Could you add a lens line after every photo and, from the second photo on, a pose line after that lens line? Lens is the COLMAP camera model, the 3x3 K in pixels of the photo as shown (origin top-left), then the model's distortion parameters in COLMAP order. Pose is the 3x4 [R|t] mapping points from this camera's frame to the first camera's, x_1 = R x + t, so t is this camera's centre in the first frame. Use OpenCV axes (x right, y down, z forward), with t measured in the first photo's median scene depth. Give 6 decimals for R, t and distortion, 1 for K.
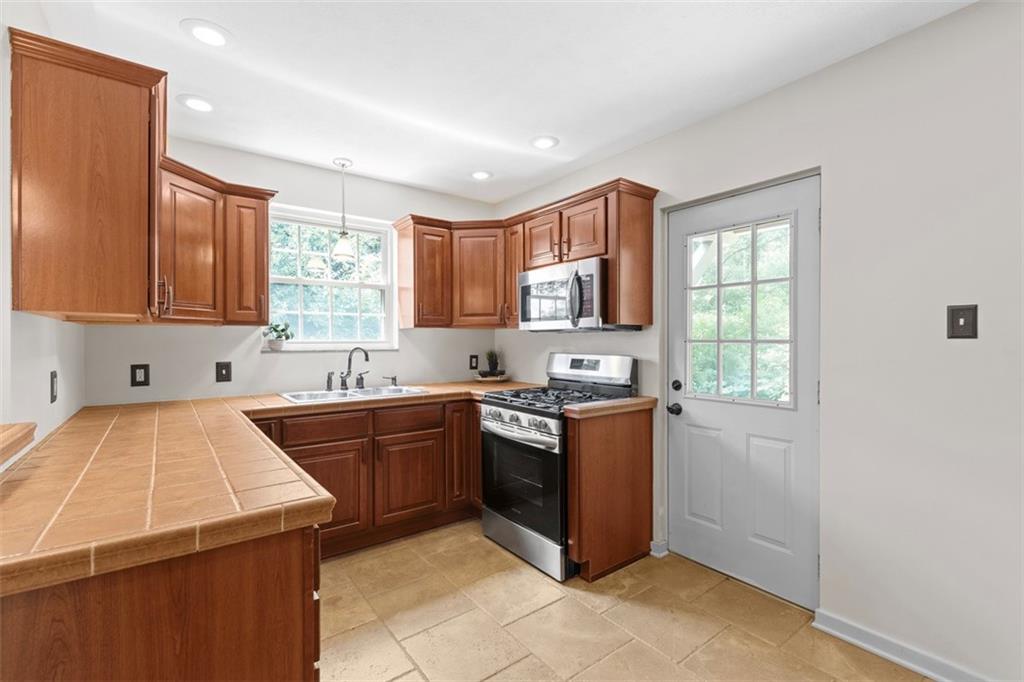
lens RADIAL K [[464.7, 0, 515.1], [0, 464.7, 342.4], [0, 0, 1]] dist [0.010752, -0.000374]
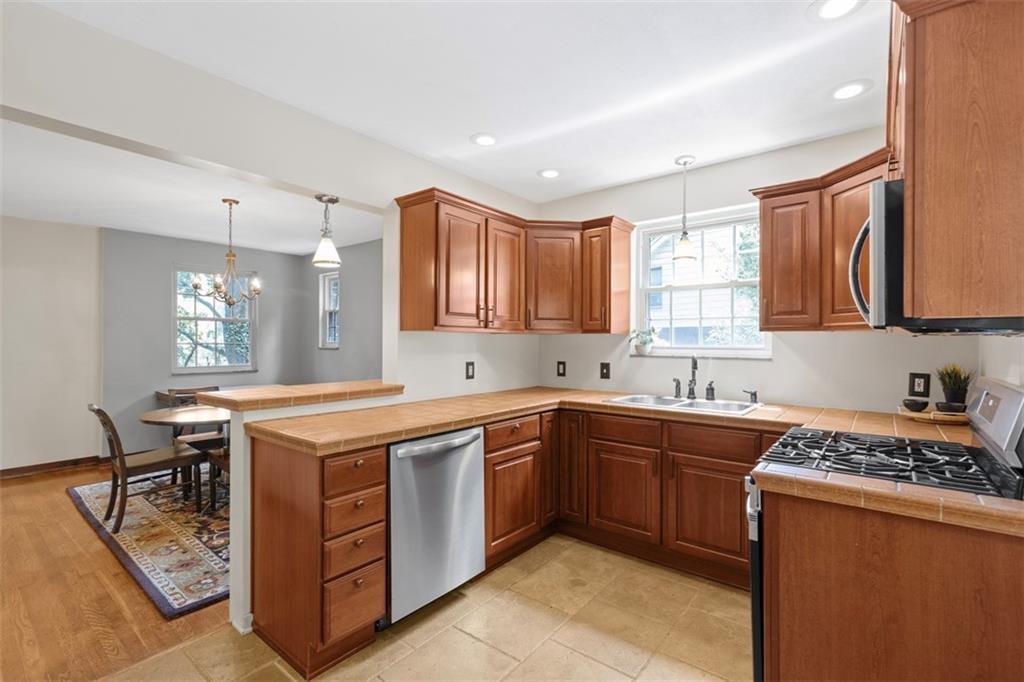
lens RADIAL K [[464.7, 0, 515.1], [0, 464.7, 342.4], [0, 0, 1]] dist [0.010752, -0.000374]
pose [[0.255615, 0.005981, -0.966760, 0.499403], [-0.009941, 0.999944, 0.003558, -0.013842], [0.966728, 0.008701, 0.255660, 0.449337]]
